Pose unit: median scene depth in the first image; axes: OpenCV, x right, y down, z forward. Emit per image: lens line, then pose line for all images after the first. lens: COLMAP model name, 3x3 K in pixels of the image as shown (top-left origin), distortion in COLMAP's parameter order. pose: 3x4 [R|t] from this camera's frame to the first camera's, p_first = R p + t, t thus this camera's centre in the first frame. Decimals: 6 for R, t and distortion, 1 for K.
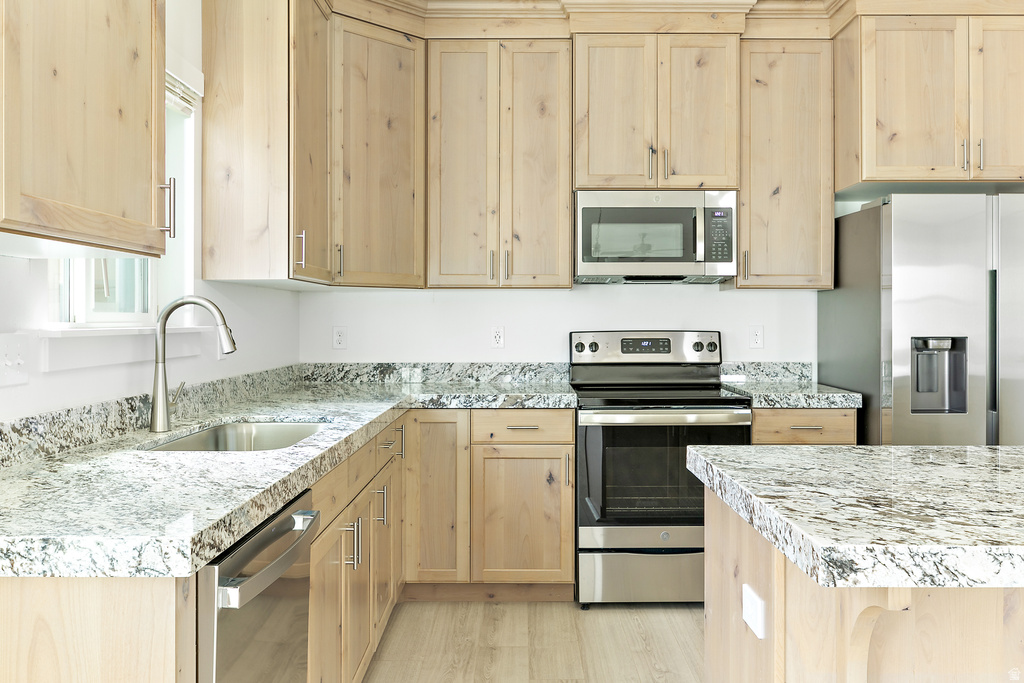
lens RADIAL K [[830.7, 0, 520.3], [0, 830.7, 316.2], [0, 0, 1]] dist [-0.007781, 0.001578]
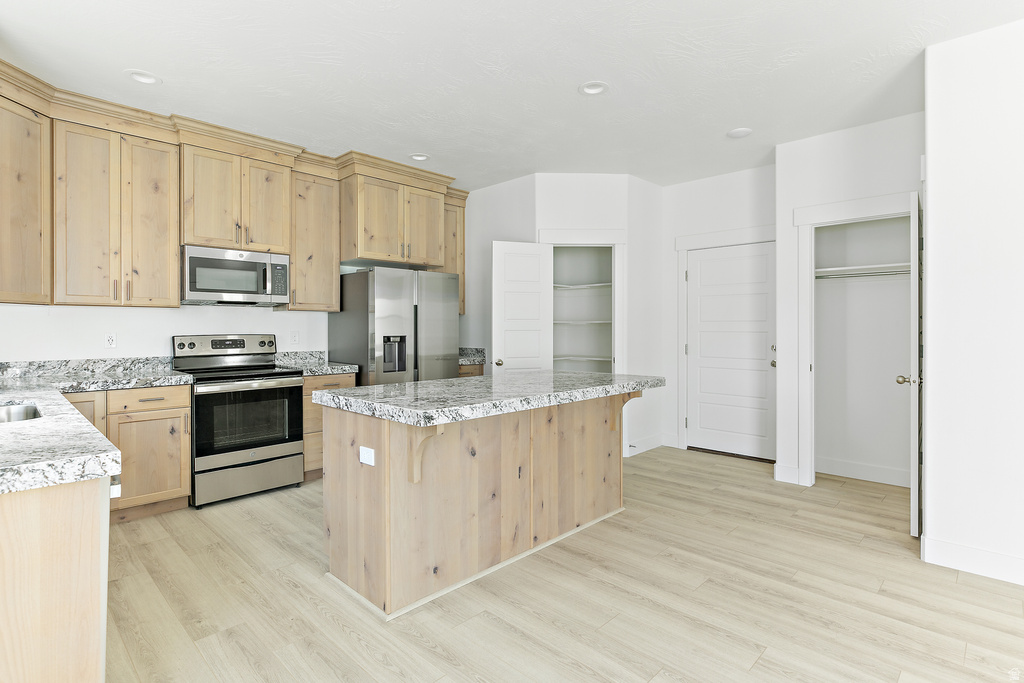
lens RADIAL K [[508.2, 0, 519.2], [0, 508.2, 331.5], [0, 0, 1]] dist [-0.008384, 0.001323]
pose [[0.690596, -0.006009, 0.723216, -0.199018], [-0.001499, 0.999951, 0.009740, 0.000590], [-0.723239, -0.007810, 0.690553, -0.116752]]
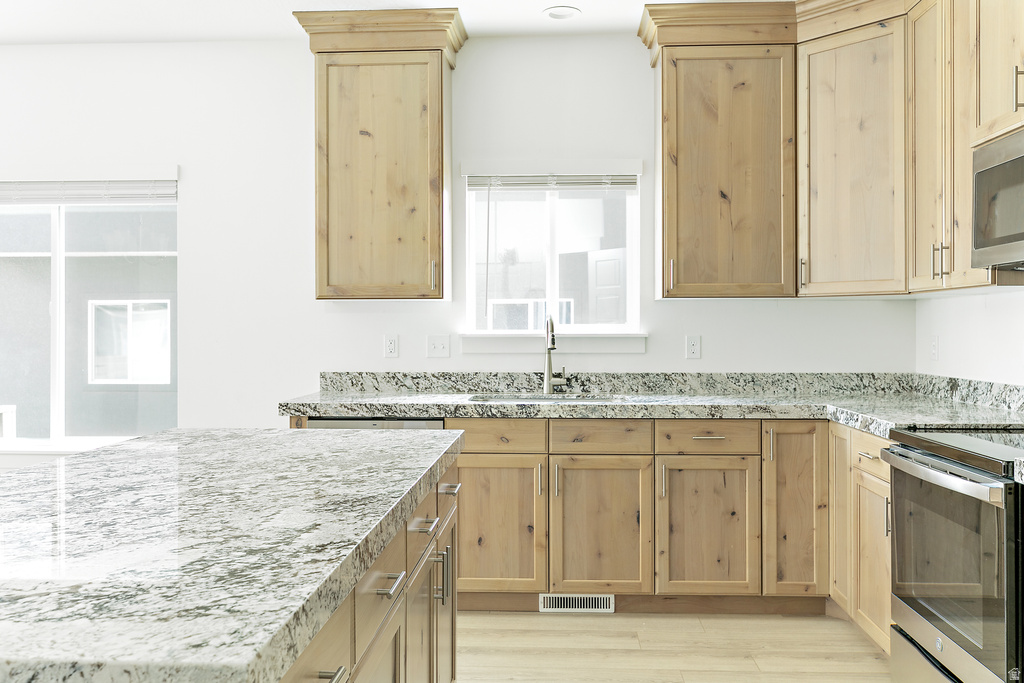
lens RADIAL K [[830.7, 0, 515.0], [0, 830.7, 332.1], [0, 0, 1]] dist [-0.007781, 0.001578]
pose [[-0.043390, 0.005222, -0.999045, 0.862527], [0.005051, 0.999975, 0.005007, 0.001311], [0.999045, -0.004829, -0.043415, 0.672165]]
